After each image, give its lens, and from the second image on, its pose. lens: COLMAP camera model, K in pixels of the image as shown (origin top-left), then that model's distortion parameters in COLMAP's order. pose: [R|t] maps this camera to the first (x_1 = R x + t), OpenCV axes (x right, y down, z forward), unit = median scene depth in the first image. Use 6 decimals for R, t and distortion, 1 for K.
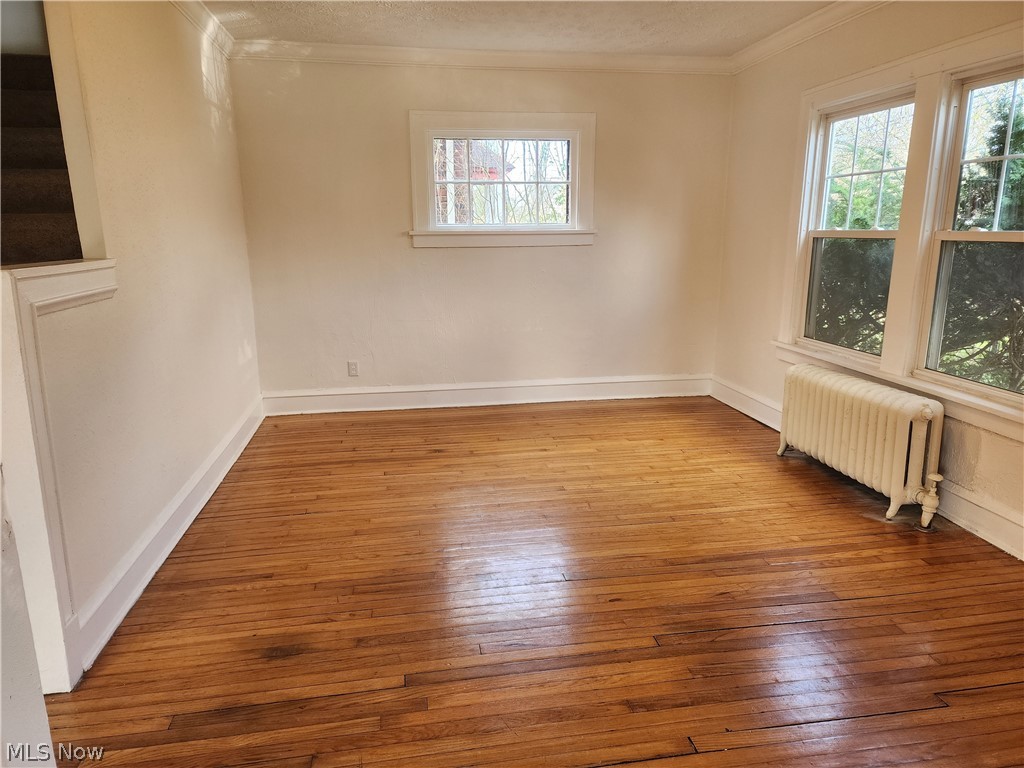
lens RADIAL K [[709.5, 0, 512.0], [0, 709.5, 384.0], [0, 0, 1]] dist [0.058696, 0.002009]
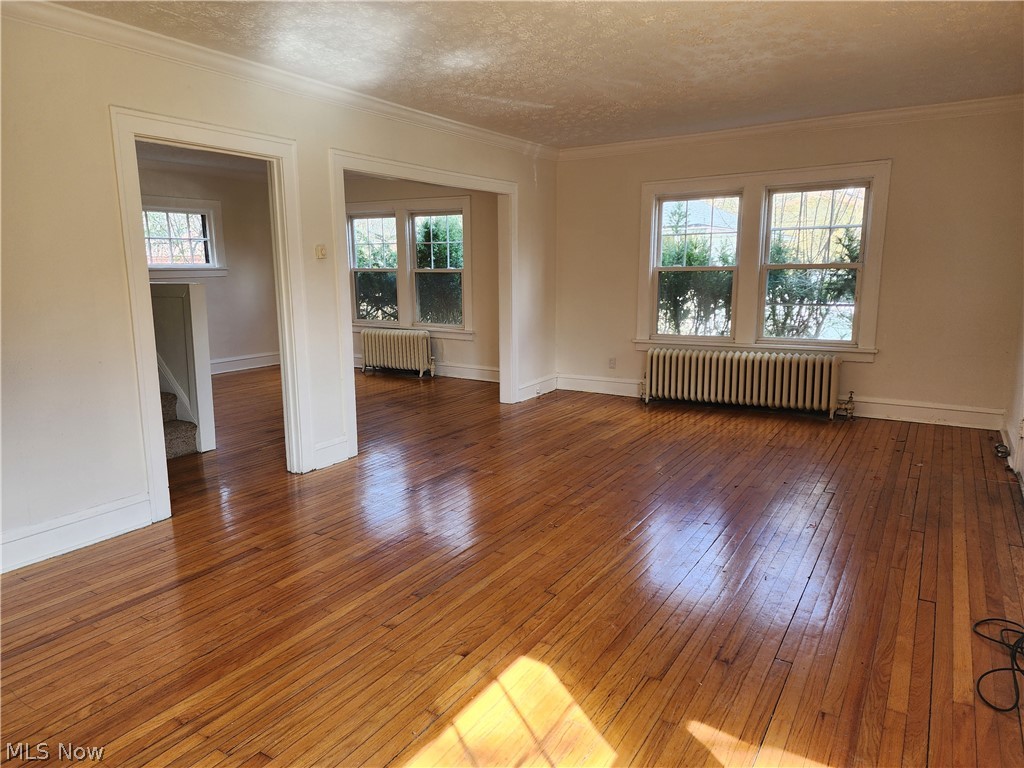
lens RADIAL K [[676.0, 0, 512.0], [0, 676.0, 384.0], [0, 0, 1]] dist [0.049792, -0.000425]
pose [[0.631562, -0.138733, 0.762813, -1.110958], [0.172698, 0.984315, 0.036035, 0.173424], [-0.755847, 0.108977, 0.645615, -0.801698]]
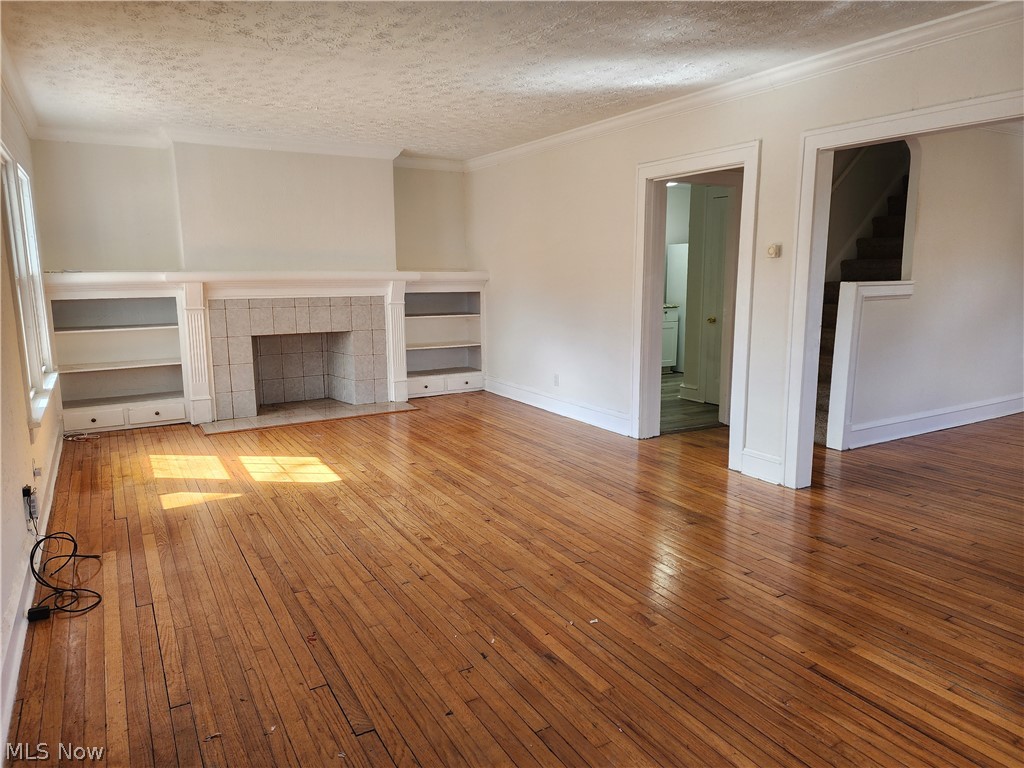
lens RADIAL K [[709.5, 0, 512.0], [0, 709.5, 384.0], [0, 0, 1]] dist [0.058696, 0.002009]
pose [[0.387488, 0.155017, -0.908748, 0.677481], [-0.195223, 0.977202, 0.083452, 0.125033], [0.900967, 0.145072, 0.408916, -0.616016]]
